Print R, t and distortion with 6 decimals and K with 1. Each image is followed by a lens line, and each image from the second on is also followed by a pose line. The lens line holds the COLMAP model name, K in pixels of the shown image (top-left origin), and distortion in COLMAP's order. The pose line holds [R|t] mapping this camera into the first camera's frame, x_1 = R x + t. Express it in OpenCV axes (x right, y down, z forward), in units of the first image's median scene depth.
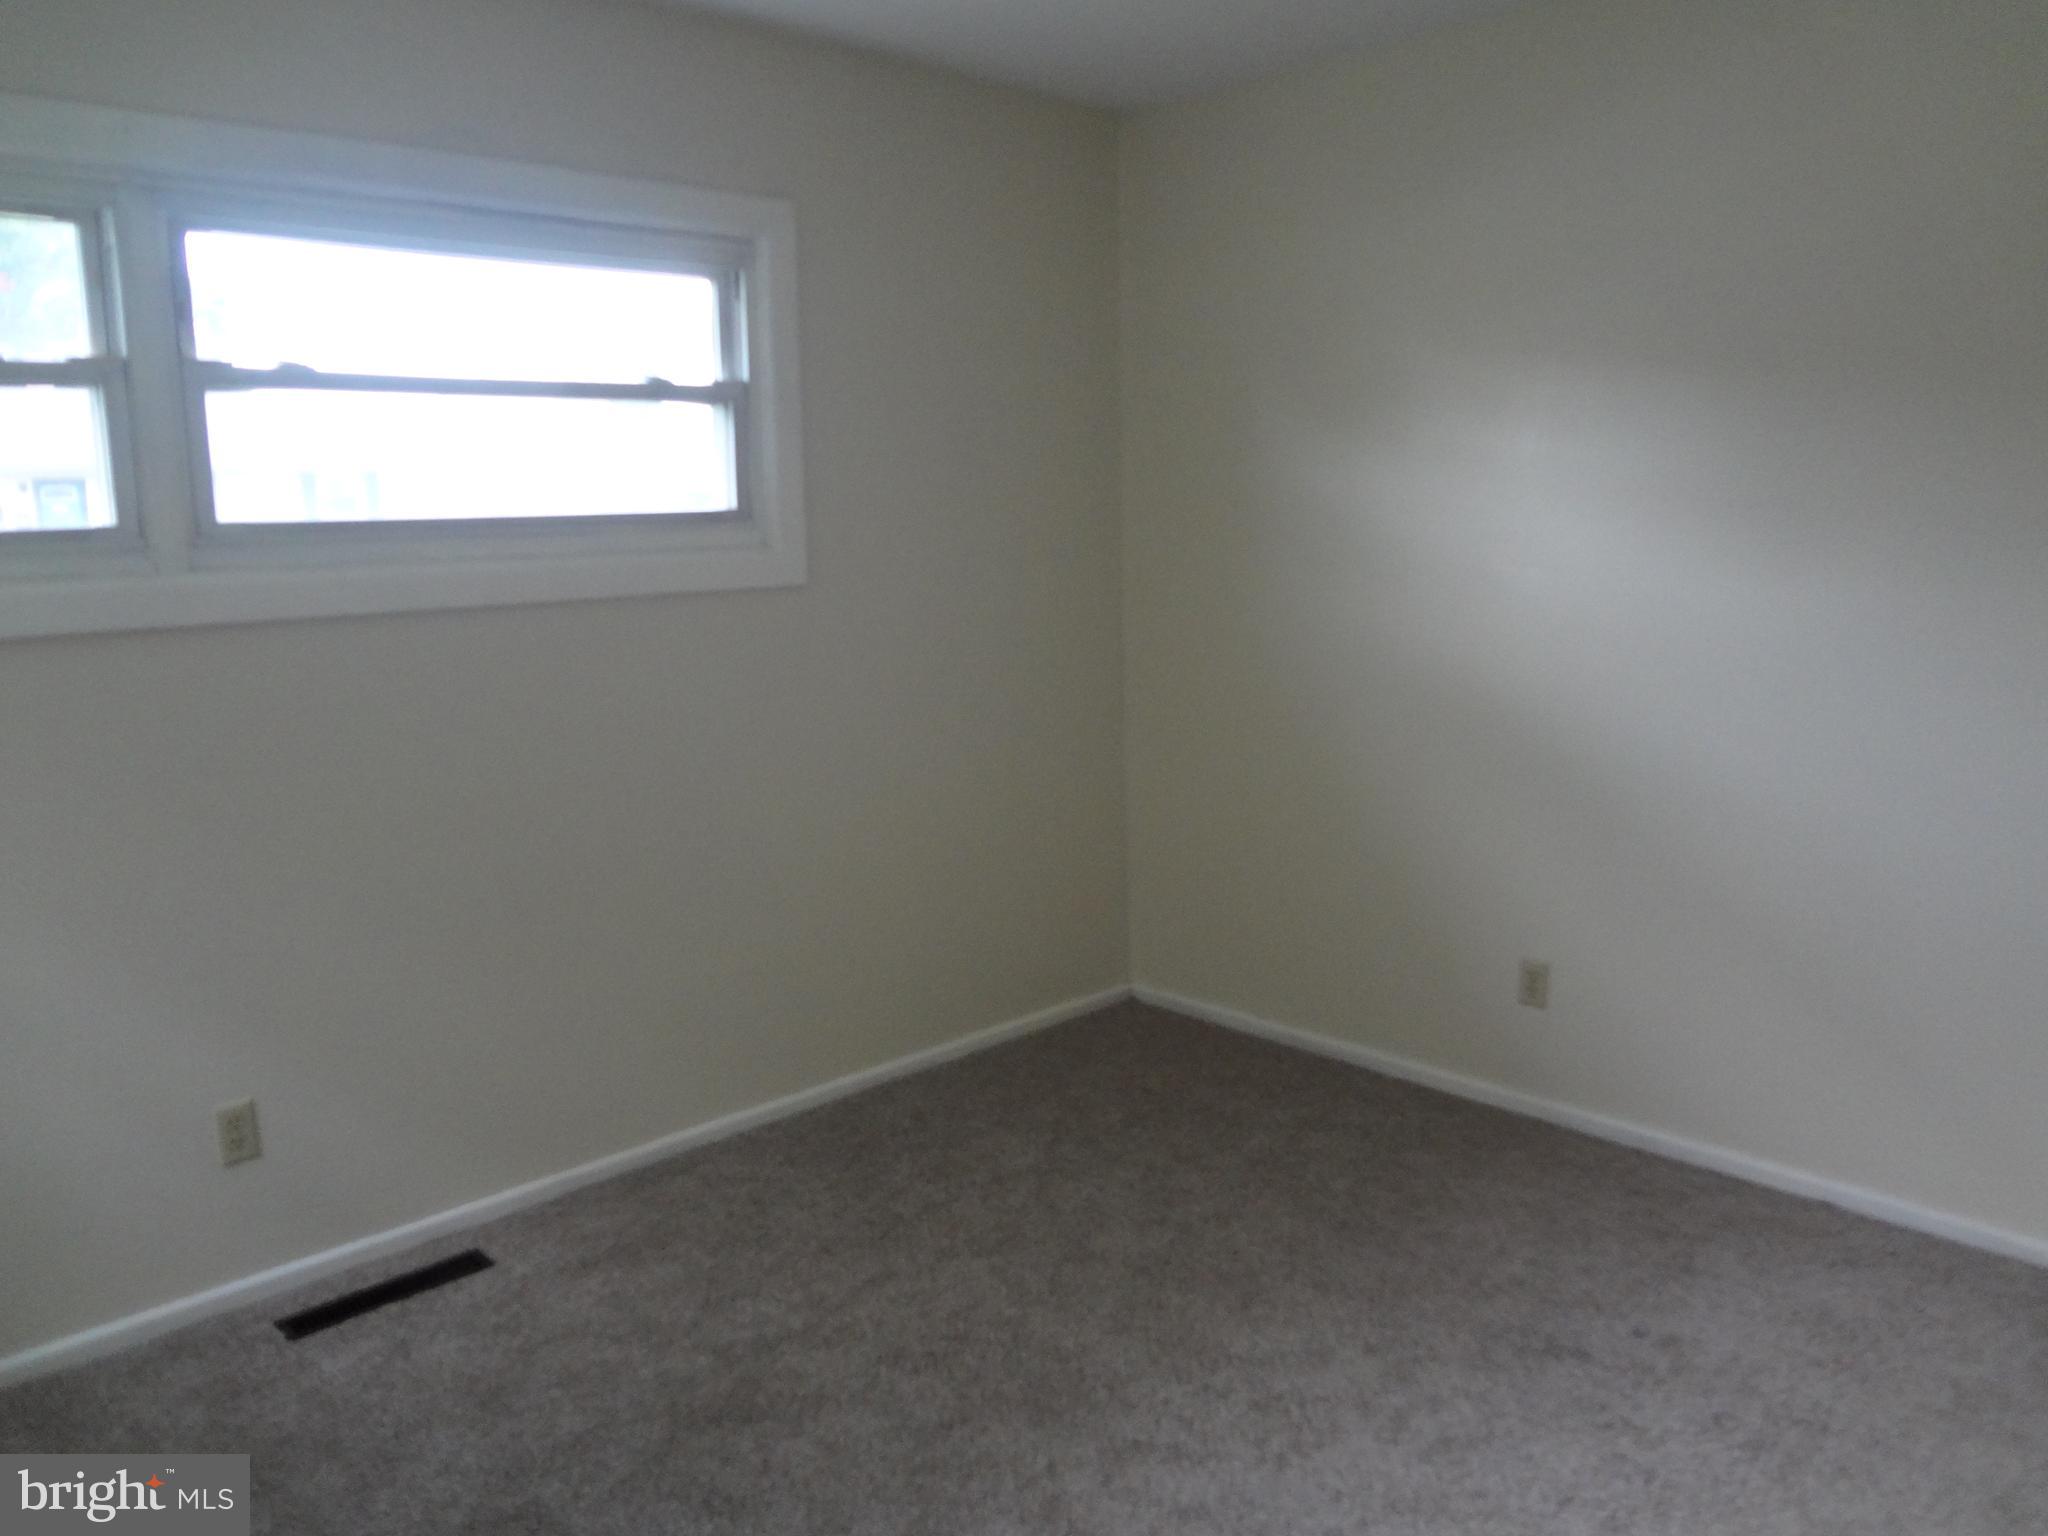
lens RADIAL K [[1490.7, 0, 1024.0], [0, 1490.7, 768.0], [0, 0, 1]] dist [-0.040028, -0.000747]
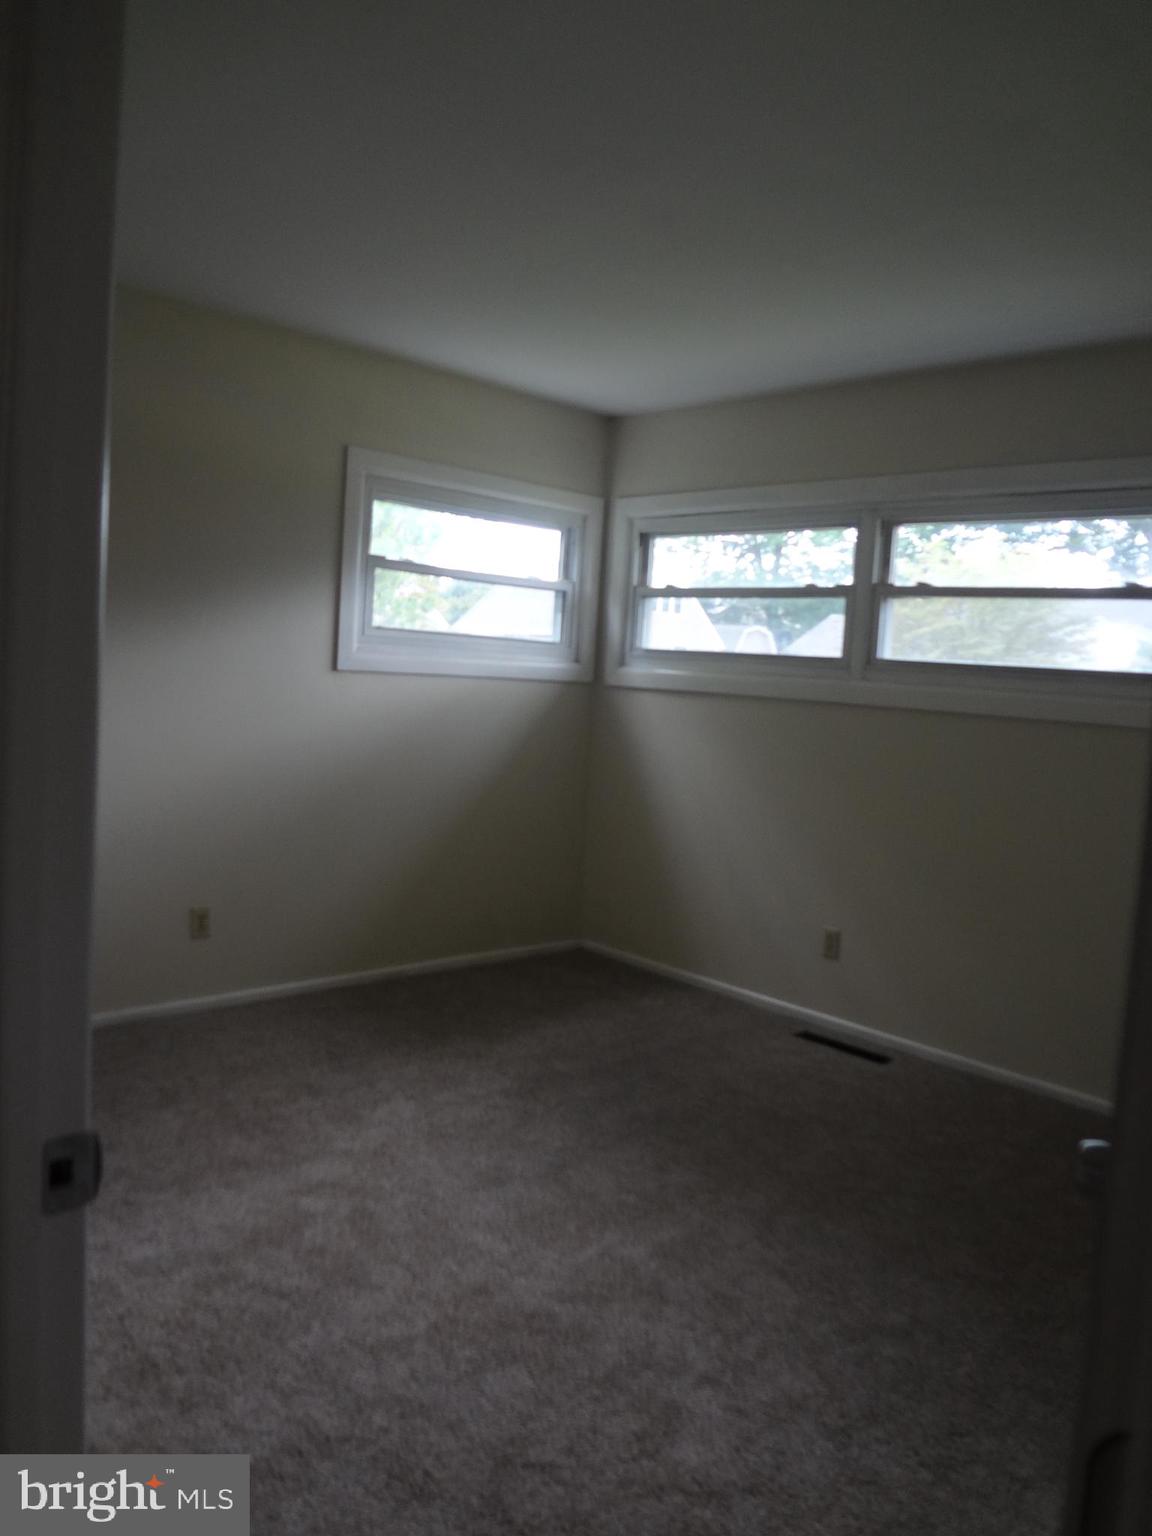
lens RADIAL K [[1118.0, 0, 576.0], [0, 1118.0, 768.0], [0, 0, 1]] dist [-0.040028, -0.000747]
pose [[-0.005807, 0.109267, -0.993996, 1.050615], [-0.237361, 0.965453, 0.107516, -0.081550], [0.971404, 0.236560, 0.020329, 0.562833]]
